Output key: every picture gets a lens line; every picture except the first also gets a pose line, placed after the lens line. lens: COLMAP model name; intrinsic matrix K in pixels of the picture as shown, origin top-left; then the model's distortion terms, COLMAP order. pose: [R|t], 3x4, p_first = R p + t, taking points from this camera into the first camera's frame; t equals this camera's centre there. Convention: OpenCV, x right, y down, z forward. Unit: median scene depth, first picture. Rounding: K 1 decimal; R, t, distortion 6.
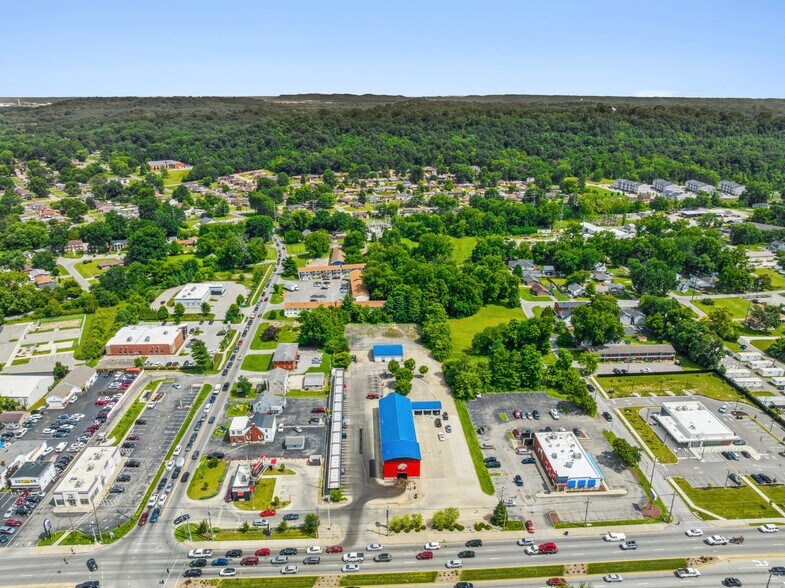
lens RADIAL K [[556.2, 0, 384.8], [0, 556.2, 294.0], [0, 0, 1]] dist [-0.036898, -0.005066]
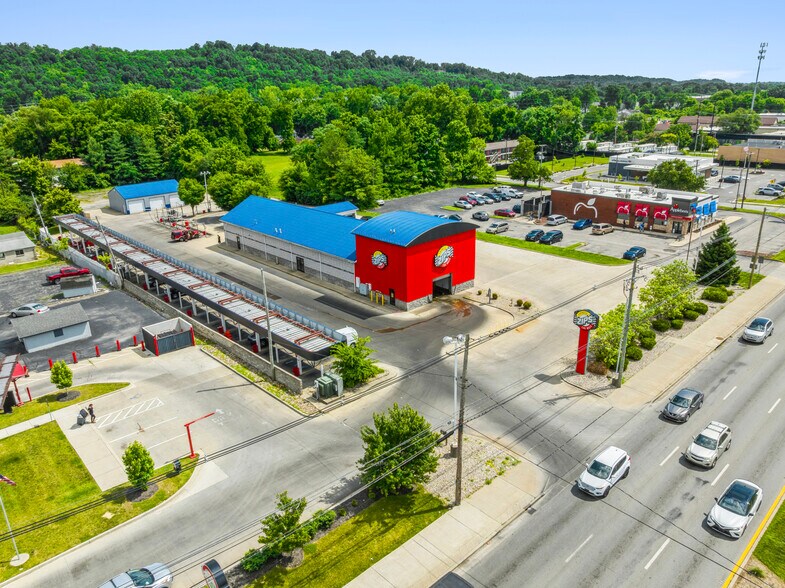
lens RADIAL K [[570.6, 0, 392.5], [0, 570.6, 294.0], [0, 0, 1]] dist [-0.030384, 0.003340]
pose [[0.763702, -0.234217, 0.601583, -0.182420], [0.242243, 0.967741, 0.069251, 0.250570], [-0.598396, 0.092842, 0.795803, 0.606978]]
